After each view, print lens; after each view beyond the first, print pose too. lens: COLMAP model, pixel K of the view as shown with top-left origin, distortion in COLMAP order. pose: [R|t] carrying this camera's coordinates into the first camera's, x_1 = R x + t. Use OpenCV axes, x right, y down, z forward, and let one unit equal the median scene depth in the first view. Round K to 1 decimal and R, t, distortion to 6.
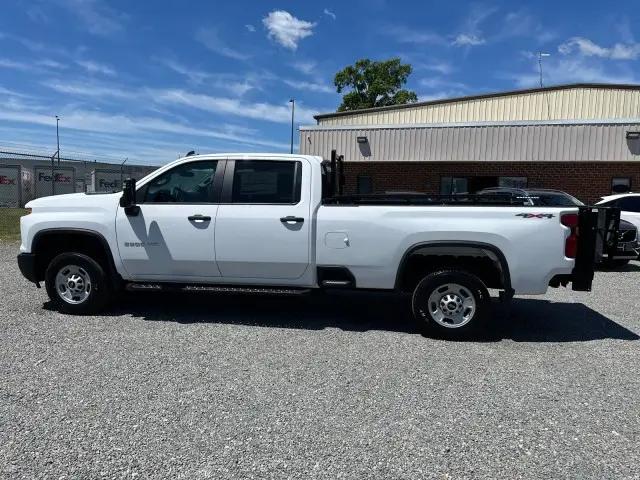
lens RADIAL K [[463.7, 0, 306.9], [0, 463.7, 238.6], [0, 0, 1]] dist [0.091410, -0.134992]
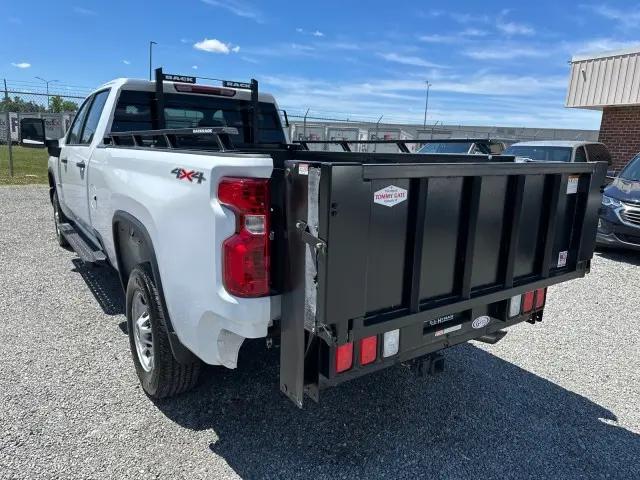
lens RADIAL K [[455.3, 0, 311.7], [0, 455.3, 242.7], [0, 0, 1]] dist [0.013956, -0.009306]
pose [[0.692067, 0.157599, -0.704418, 0.738118], [-0.094366, 0.987253, 0.128165, -0.044415], [0.715638, -0.022226, 0.698118, 0.697010]]
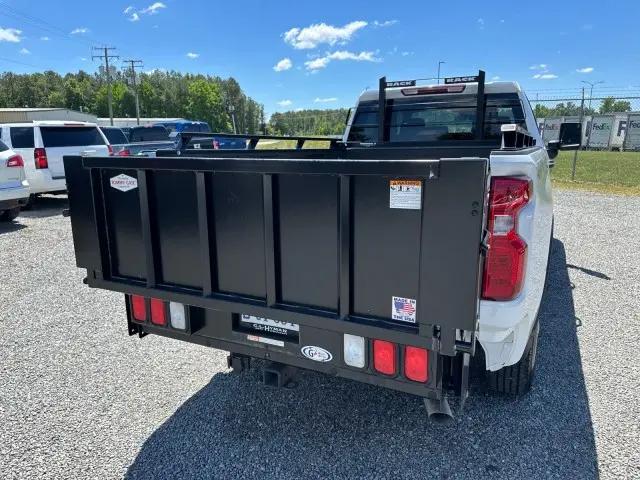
lens RADIAL K [[453.3, 0, 310.3], [0, 453.3, 242.7], [0, 0, 1]] dist [0.072784, -0.097574]
pose [[-0.300579, 0.193386, -0.933946, 0.860804], [-0.098984, 0.967615, 0.232214, -0.091272], [0.948607, 0.162245, -0.271702, 1.149983]]
